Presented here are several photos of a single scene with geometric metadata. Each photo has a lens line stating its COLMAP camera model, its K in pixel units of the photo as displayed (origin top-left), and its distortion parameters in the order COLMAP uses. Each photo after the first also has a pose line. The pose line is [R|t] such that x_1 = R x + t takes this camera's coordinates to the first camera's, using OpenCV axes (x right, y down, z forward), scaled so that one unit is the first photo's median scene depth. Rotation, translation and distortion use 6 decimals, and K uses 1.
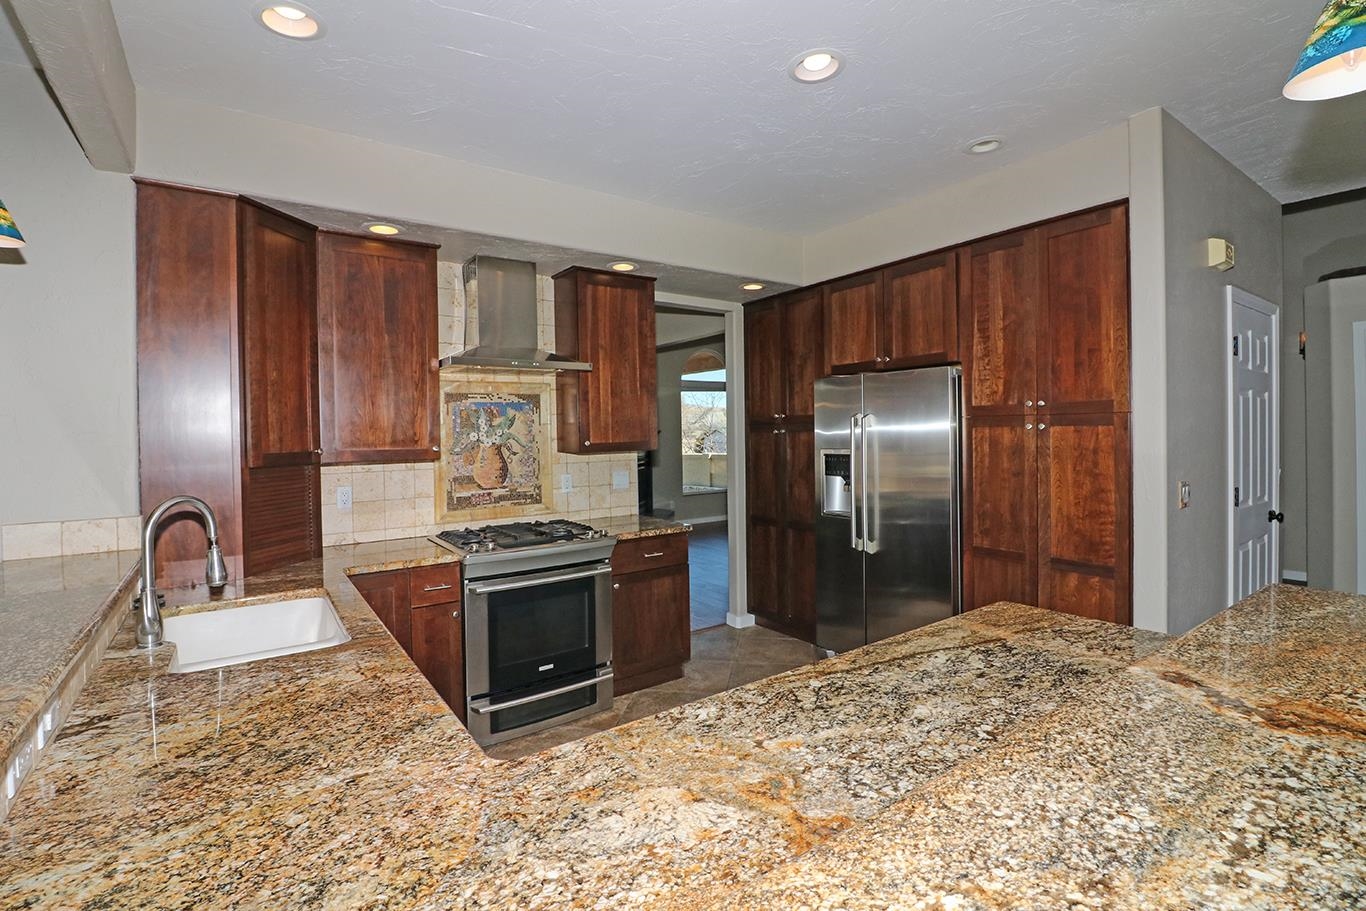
lens RADIAL K [[628.7, 0, 656.5], [0, 628.7, 442.3], [0, 0, 1]] dist [-0.010776, -0.003574]
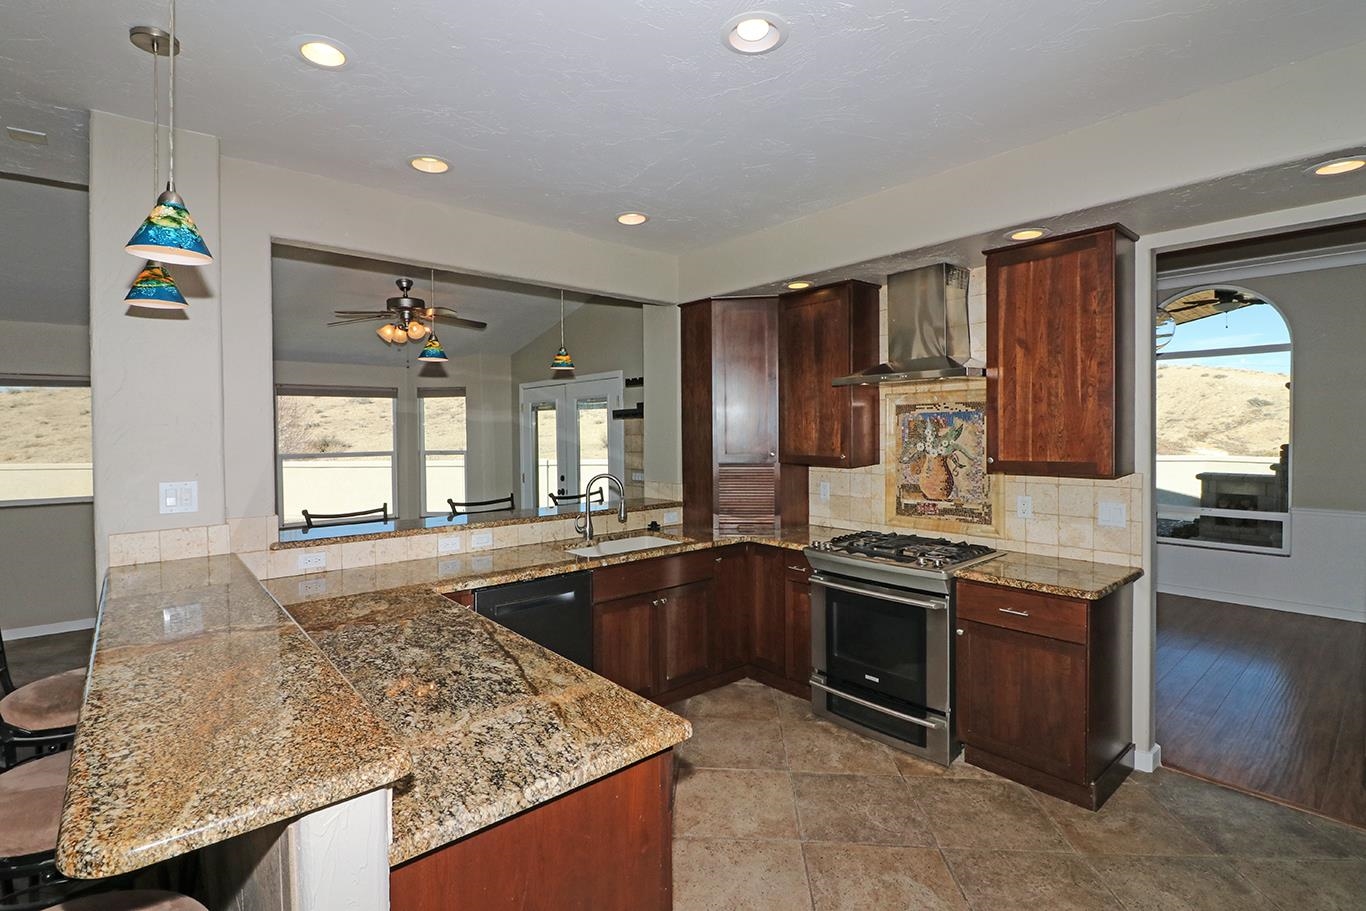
lens RADIAL K [[628.7, 0, 676.7], [0, 628.7, 448.3], [0, 0, 1]] dist [-0.010776, -0.003574]
pose [[0.121400, 0.044203, -0.991619, 1.426652], [-0.011710, 0.999002, 0.043099, -0.097552], [0.992535, 0.006379, 0.121796, 1.033068]]
